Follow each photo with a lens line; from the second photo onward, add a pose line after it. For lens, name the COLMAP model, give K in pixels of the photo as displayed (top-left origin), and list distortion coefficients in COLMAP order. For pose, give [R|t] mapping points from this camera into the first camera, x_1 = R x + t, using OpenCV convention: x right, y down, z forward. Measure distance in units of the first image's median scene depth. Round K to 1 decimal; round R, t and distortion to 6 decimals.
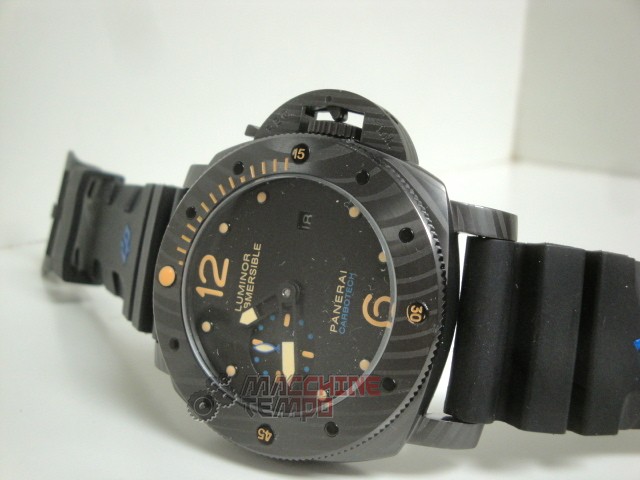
lens RADIAL K [[832.2, 0, 322.5], [0, 832.2, 234.4], [0, 0, 1]] dist [0.037673, 0.000000]
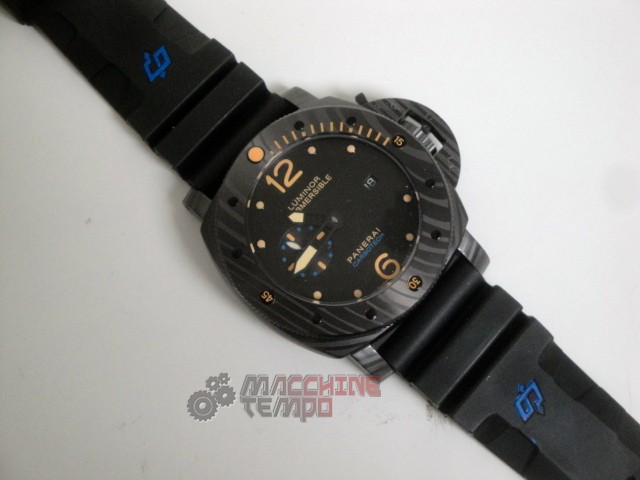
lens RADIAL K [[1174.1, 0, 332.0], [0, 1174.1, 248.2], [0, 0, 1]] dist [0.201993, 0.000000]
pose [[0.780061, 0.548393, 0.301281, -0.595444], [-0.552980, 0.829521, -0.078150, 0.260285], [-0.292776, -0.105641, 0.950327, -0.826247]]
